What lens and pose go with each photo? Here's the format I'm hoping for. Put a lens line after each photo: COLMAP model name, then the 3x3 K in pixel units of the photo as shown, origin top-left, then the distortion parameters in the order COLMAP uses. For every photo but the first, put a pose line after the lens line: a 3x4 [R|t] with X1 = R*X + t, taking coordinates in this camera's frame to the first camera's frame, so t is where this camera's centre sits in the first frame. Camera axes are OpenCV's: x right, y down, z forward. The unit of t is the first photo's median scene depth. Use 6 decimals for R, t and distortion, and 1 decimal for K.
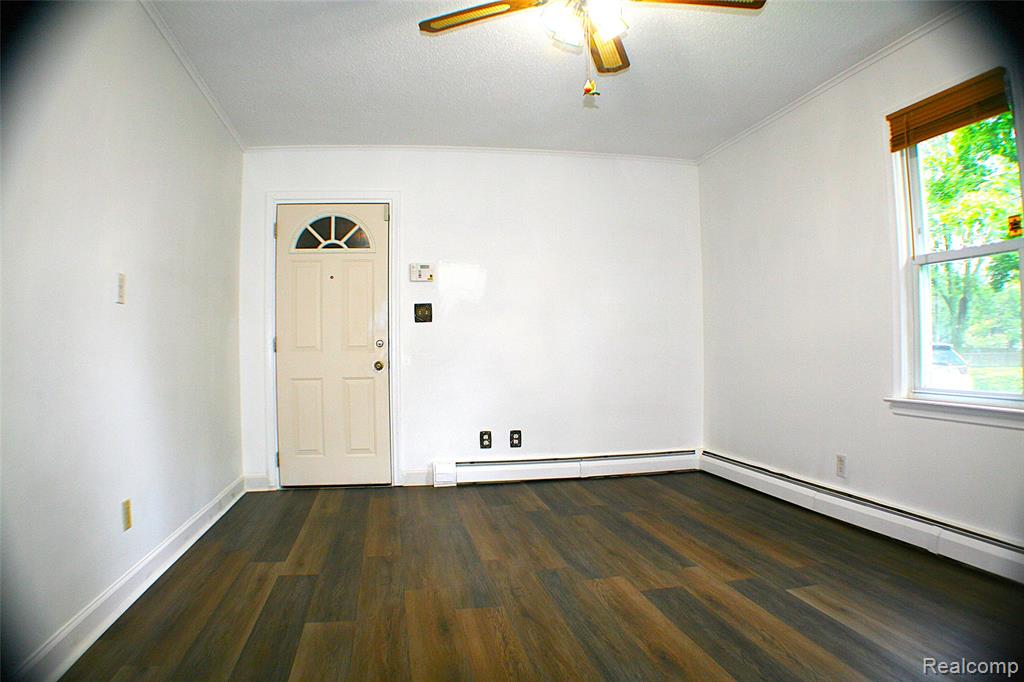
lens RADIAL K [[643.0, 0, 512.0], [0, 643.0, 341.0], [0, 0, 1]] dist [-0.207892, 0.060664]
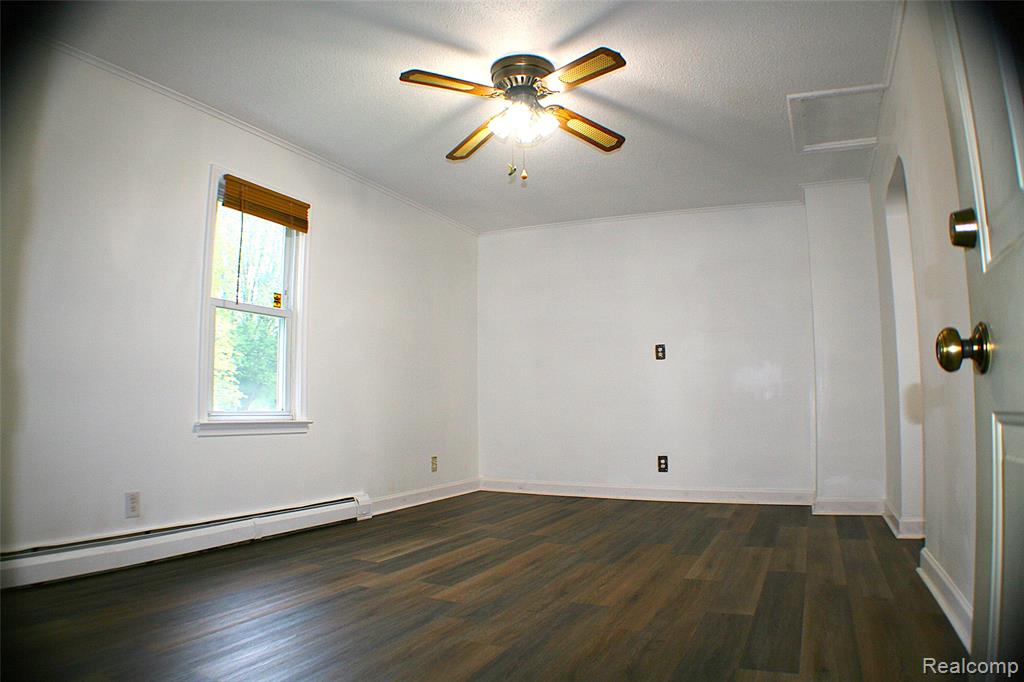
lens RADIAL K [[643.0, 0, 512.0], [0, 643.0, 341.0], [0, 0, 1]] dist [-0.207892, 0.060664]
pose [[-0.801057, 0.074653, 0.593914, -0.555881], [0.004287, 0.992883, -0.119019, 0.096906], [-0.598572, -0.092795, -0.795676, 1.790983]]
